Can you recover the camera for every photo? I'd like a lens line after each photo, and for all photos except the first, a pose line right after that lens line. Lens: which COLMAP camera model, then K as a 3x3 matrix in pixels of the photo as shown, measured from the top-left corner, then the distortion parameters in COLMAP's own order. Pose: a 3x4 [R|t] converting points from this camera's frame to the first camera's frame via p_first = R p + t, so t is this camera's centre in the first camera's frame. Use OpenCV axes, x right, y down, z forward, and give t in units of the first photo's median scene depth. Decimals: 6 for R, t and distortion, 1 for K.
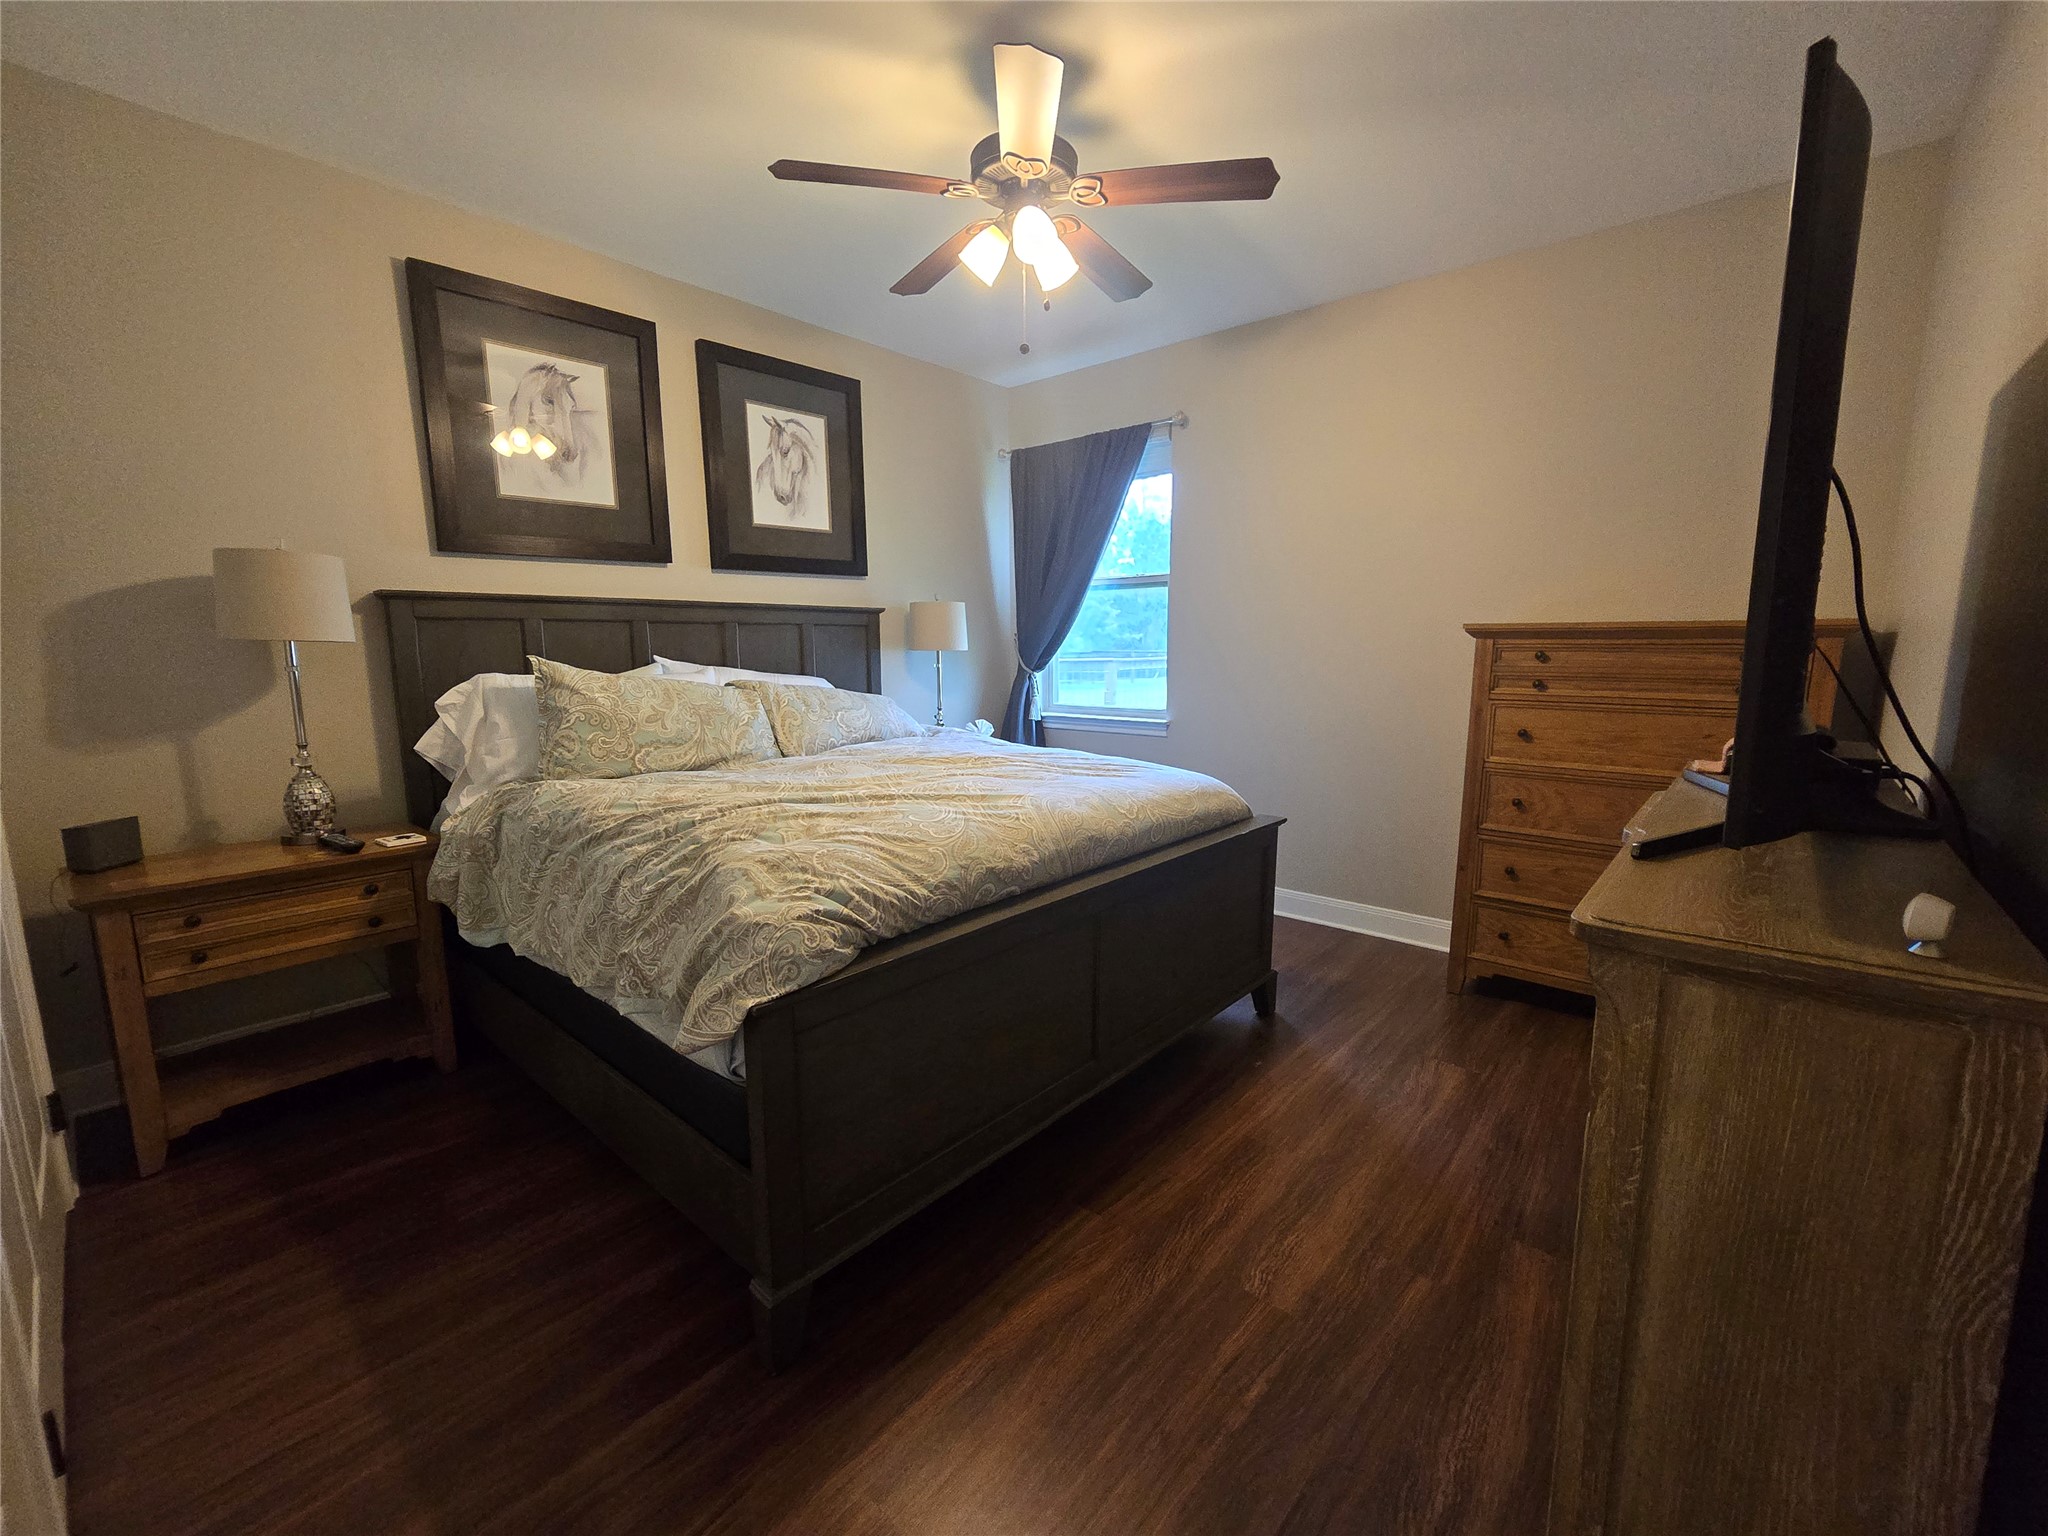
lens RADIAL K [[843.1, 0, 1015.8], [0, 843.1, 776.4], [0, 0, 1]] dist [-0.012801, 0.004374]
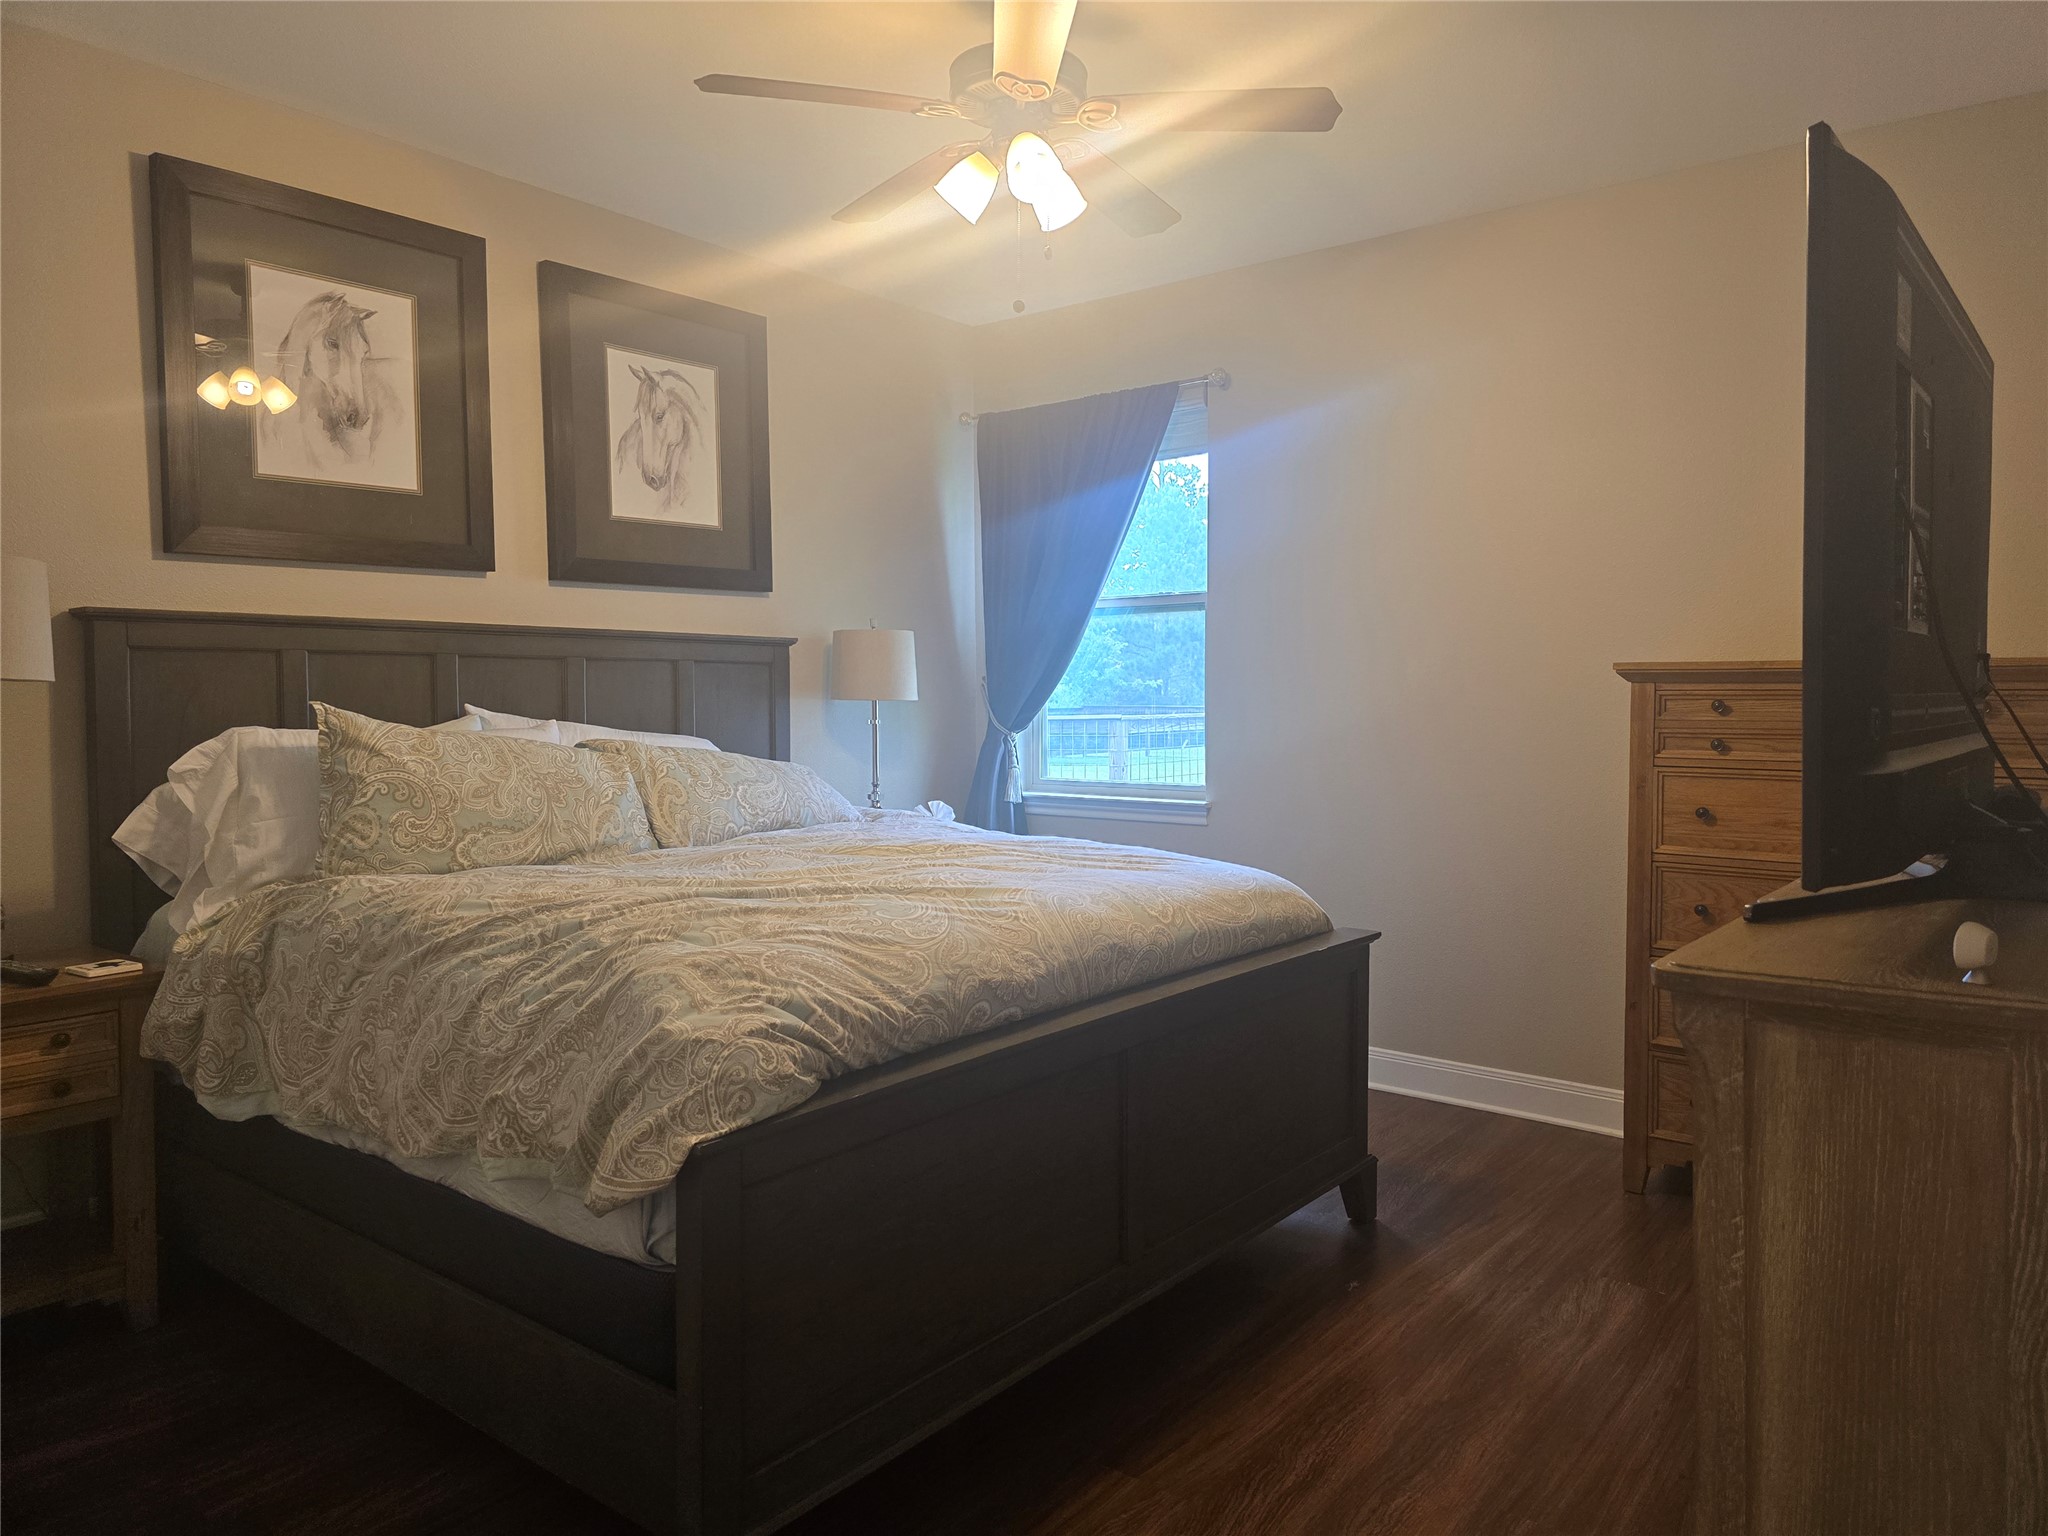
lens RADIAL K [[1374.3, 0, 1031.9], [0, 1374.3, 755.4], [0, 0, 1]] dist [0.057975, -0.050665]
pose [[0.998549, 0.000198, 0.053856, -0.039517], [0.005816, 0.993747, -0.111503, 0.033521], [-0.053541, 0.111655, 0.992304, -0.178504]]
